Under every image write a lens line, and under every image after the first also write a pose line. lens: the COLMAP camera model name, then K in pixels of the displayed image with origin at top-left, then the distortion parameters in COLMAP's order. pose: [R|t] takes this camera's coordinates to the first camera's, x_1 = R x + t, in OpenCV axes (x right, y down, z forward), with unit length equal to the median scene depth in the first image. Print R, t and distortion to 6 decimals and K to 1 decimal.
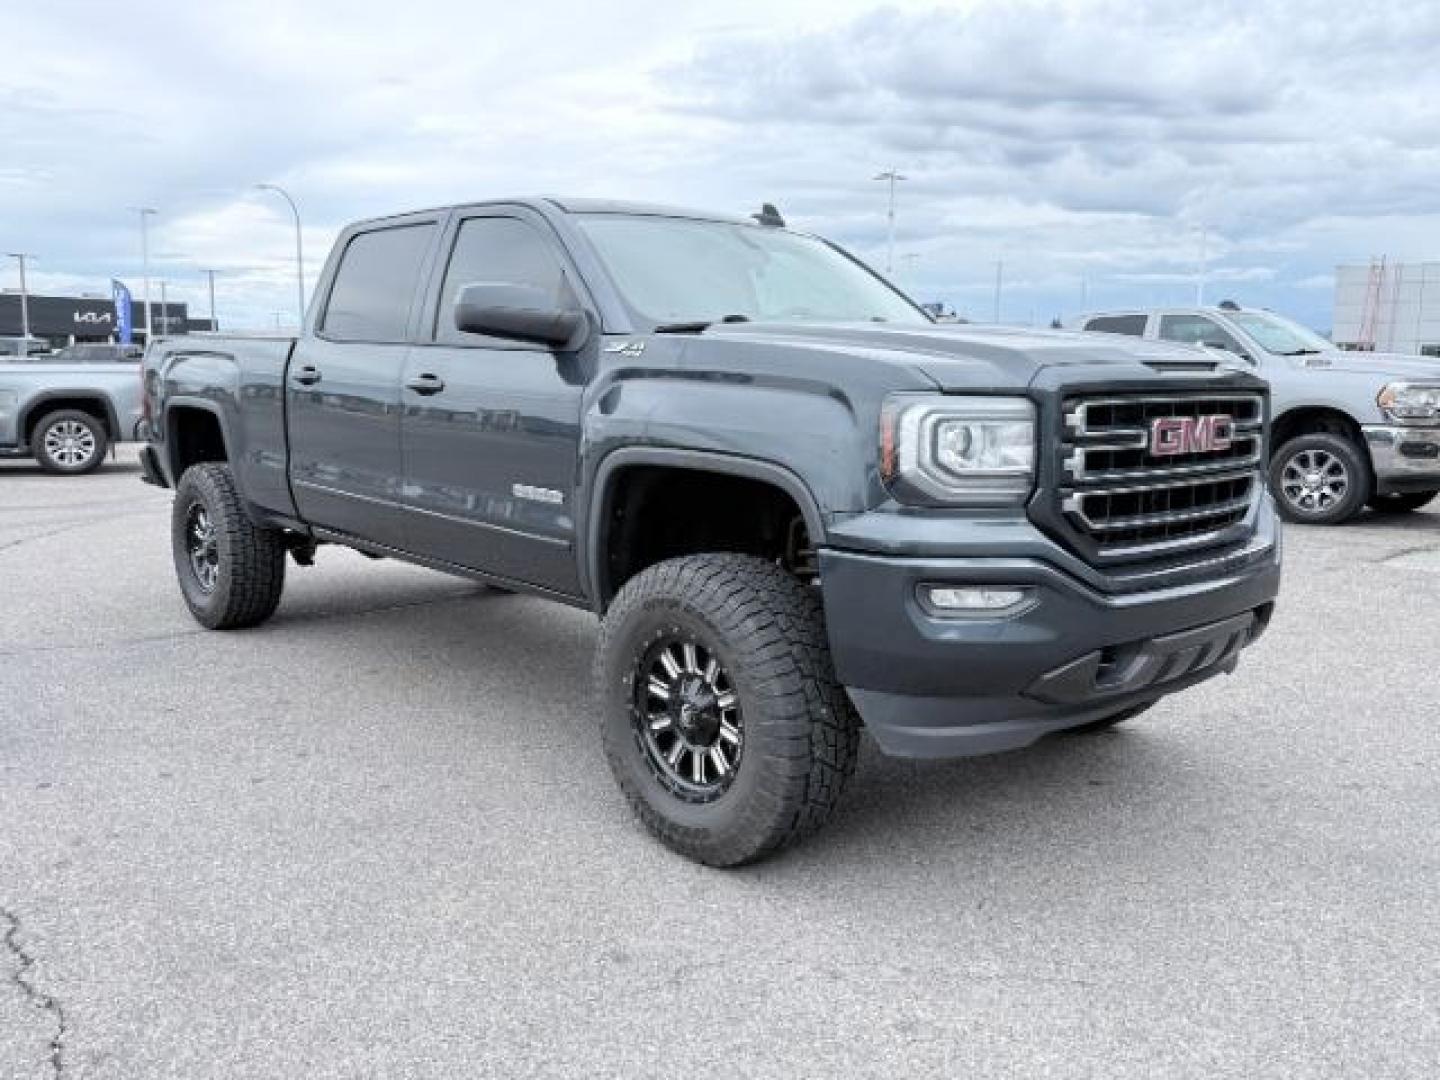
lens RADIAL K [[1193.5, 0, 701.2], [0, 1193.5, 538.2], [0, 0, 1]] dist [0.039496, -0.010687]
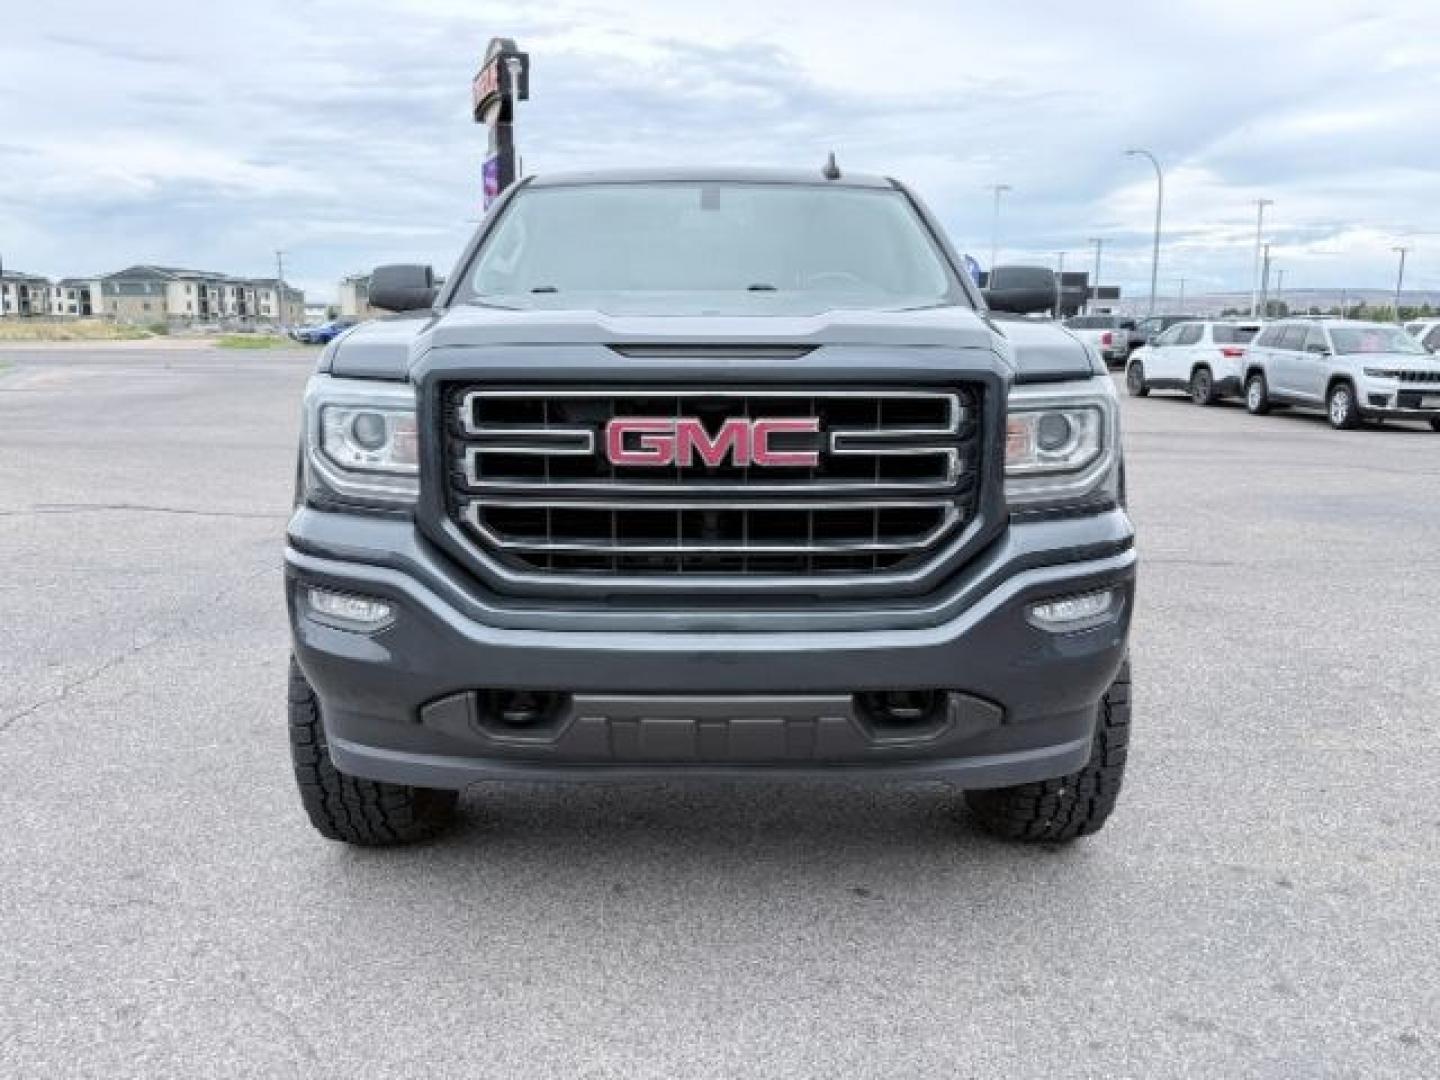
lens RADIAL K [[1193.5, 0, 701.2], [0, 1193.5, 538.2], [0, 0, 1]] dist [0.039496, -0.010687]
pose [[0.756721, 0.118314, -0.642943, 0.949731], [-0.101357, 0.992828, 0.063406, -0.079130], [0.645833, 0.017186, 0.763285, 0.452898]]
